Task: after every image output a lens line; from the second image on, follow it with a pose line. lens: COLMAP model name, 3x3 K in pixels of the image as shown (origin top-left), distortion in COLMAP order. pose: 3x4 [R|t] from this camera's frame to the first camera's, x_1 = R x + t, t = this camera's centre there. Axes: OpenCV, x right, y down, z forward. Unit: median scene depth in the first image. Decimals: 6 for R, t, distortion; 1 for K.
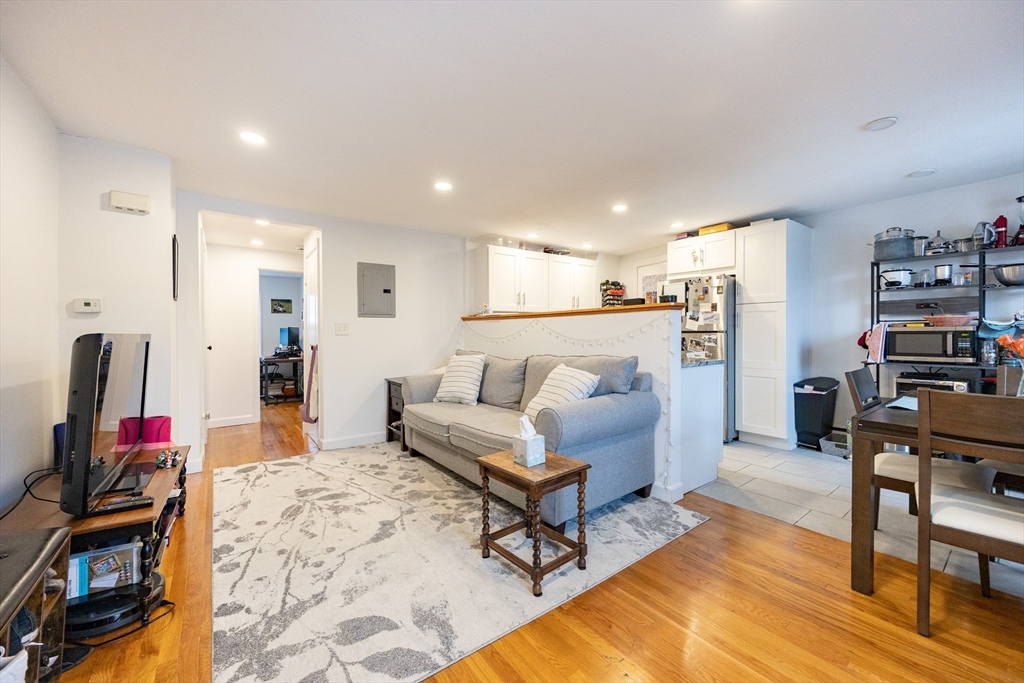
lens RADIAL K [[403.2, 0, 516.1], [0, 403.2, 336.2], [0, 0, 1]] dist [-0.002881, -0.000307]
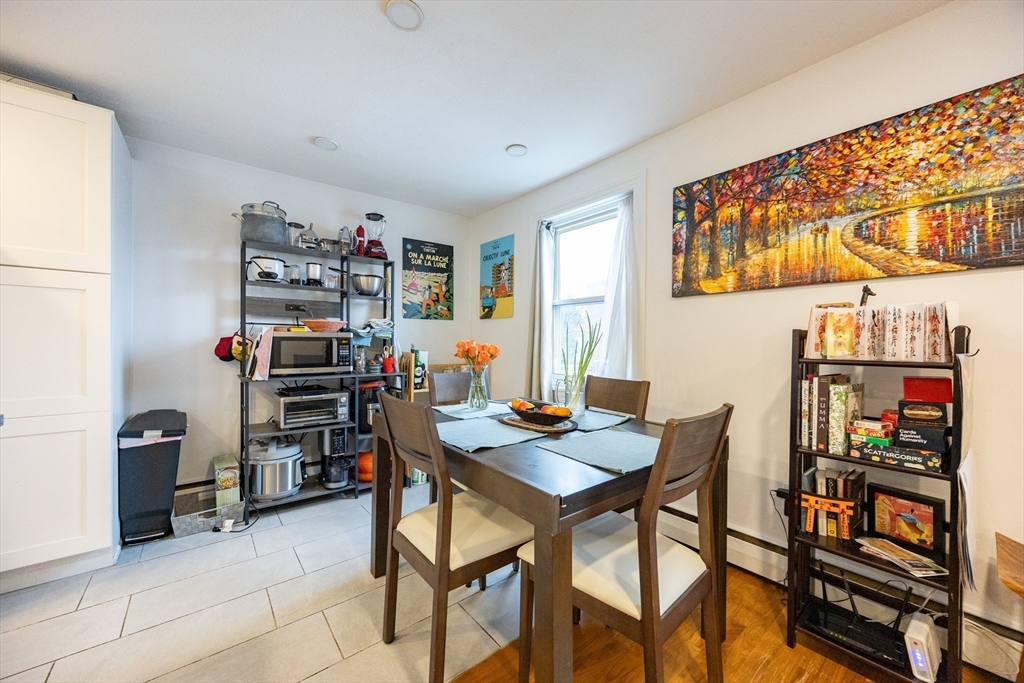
lens RADIAL K [[388.5, 0, 507.9], [0, 388.5, 343.2], [0, 0, 1]] dist [0.009646, -0.000068]
pose [[-0.032934, 0.003866, 0.999450, 0.200343], [0.003449, 0.999987, -0.003754, 0.005001], [-0.999452, 0.003324, -0.032947, 0.648486]]
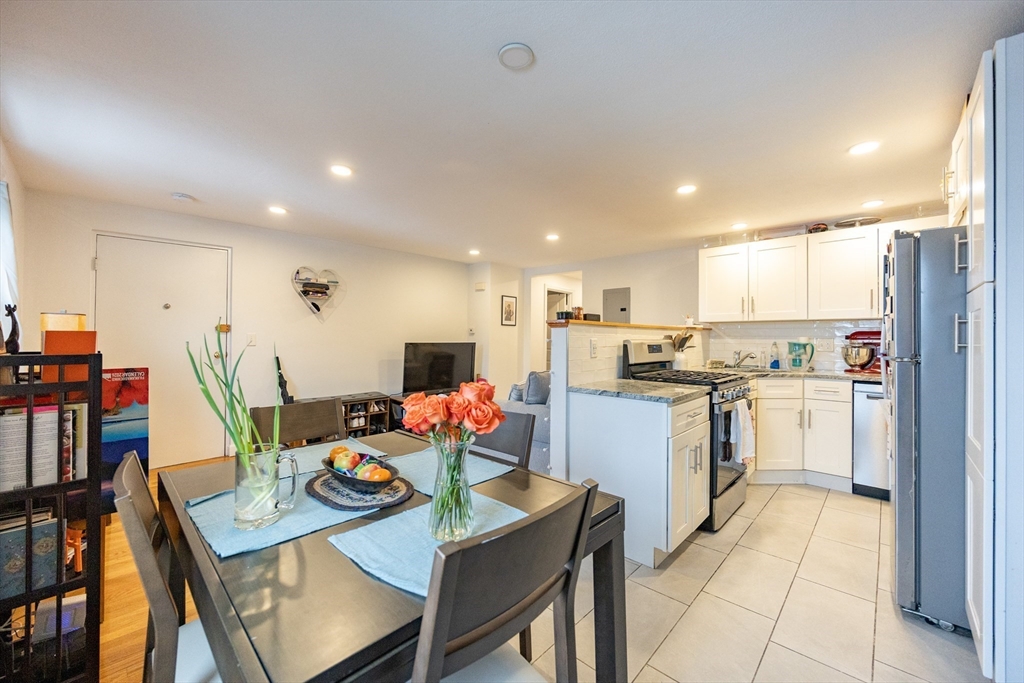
lens RADIAL K [[404.8, 0, 505.8], [0, 404.8, 333.6], [0, 0, 1]] dist [-0.000891, -0.000057]
pose [[0.150528, -0.002248, -0.988603, 1.220421], [-0.015332, 0.999872, -0.004608, -0.041078], [0.988487, 0.015850, 0.150474, 0.680125]]
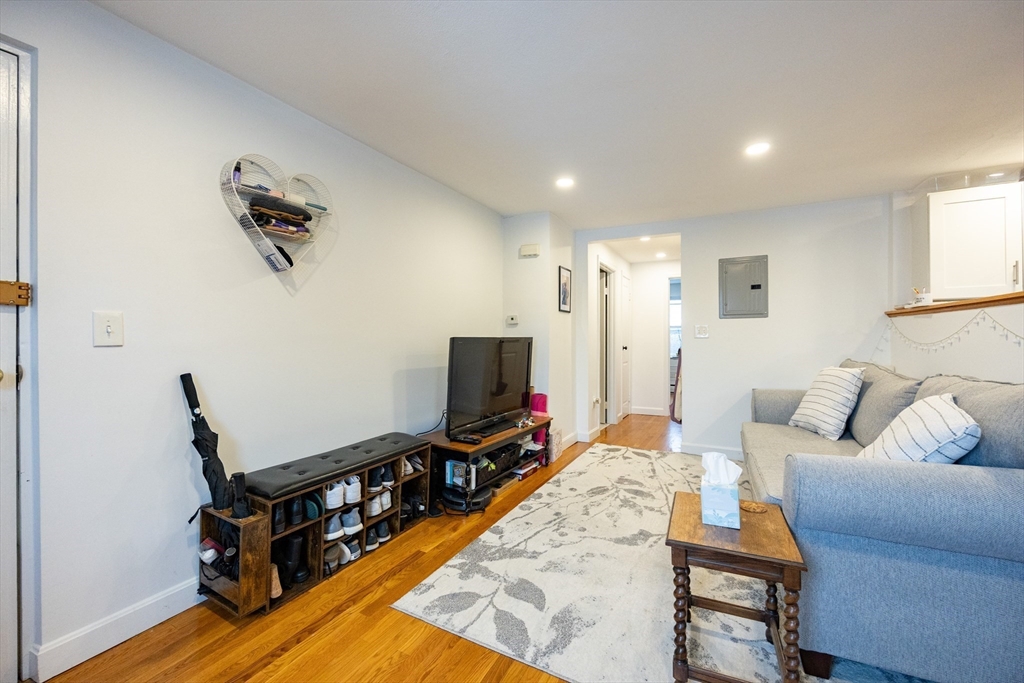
lens RADIAL K [[408.6, 0, 517.7], [0, 408.6, 337.4], [0, 0, 1]] dist [-0.001126, -0.000135]
pose [[0.429500, 0.002047, -0.903065, 0.357994], [-0.003913, 0.999992, 0.000405, -0.004188], [0.903058, 0.003360, 0.429505, 0.251756]]
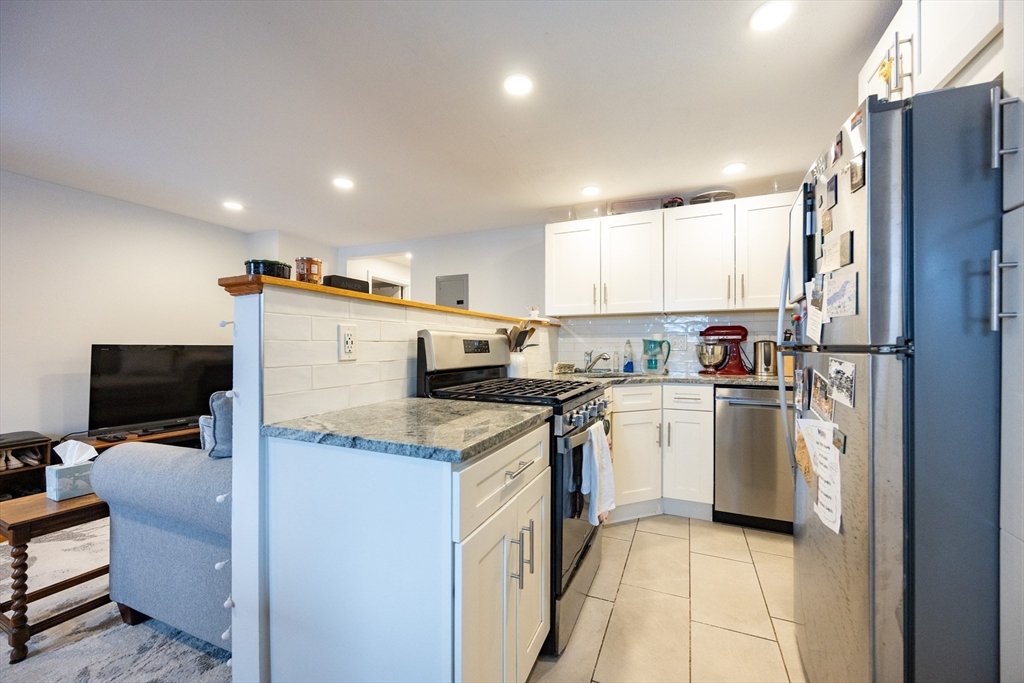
lens RADIAL K [[401.3, 0, 517.4], [0, 401.3, 340.9], [0, 0, 1]] dist [-0.001119, -0.000183]
pose [[0.482040, -0.005343, -0.876133, 0.848201], [-0.011703, 0.999853, -0.012536, -0.013613], [0.876071, 0.016296, 0.481907, 0.965658]]
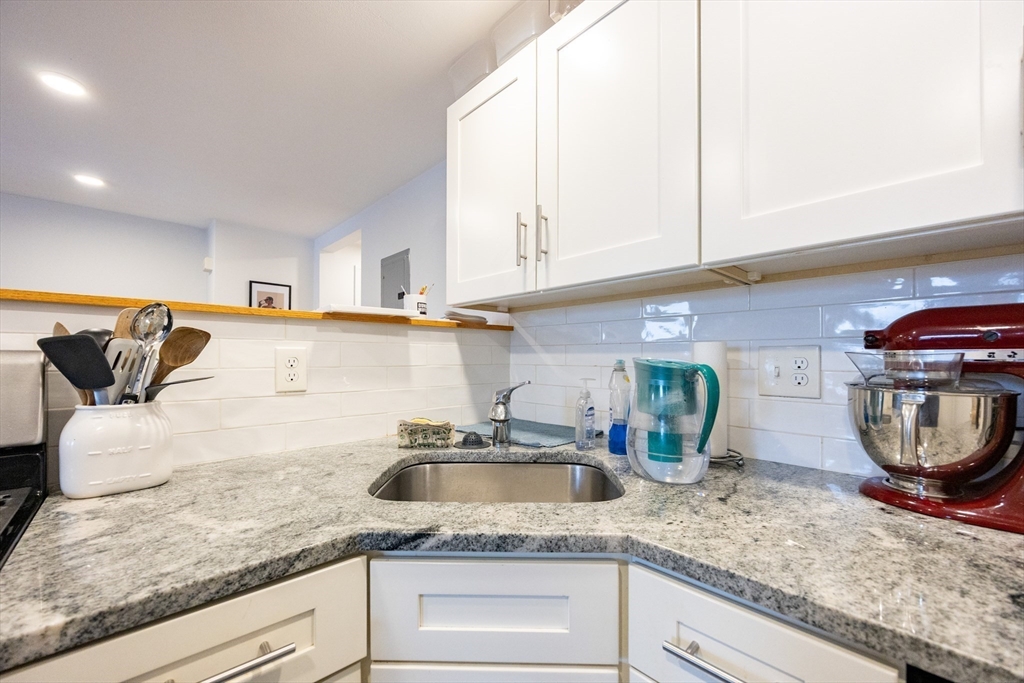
lens RADIAL K [[401.0, 0, 509.8], [0, 401.0, 350.9], [0, 0, 1]] dist [-0.000609, 0.000154]
pose [[0.098837, -0.009067, -0.995062, 0.414091], [-0.013640, 0.999852, -0.010466, -0.037431], [0.995010, 0.014607, 0.098699, 1.610463]]
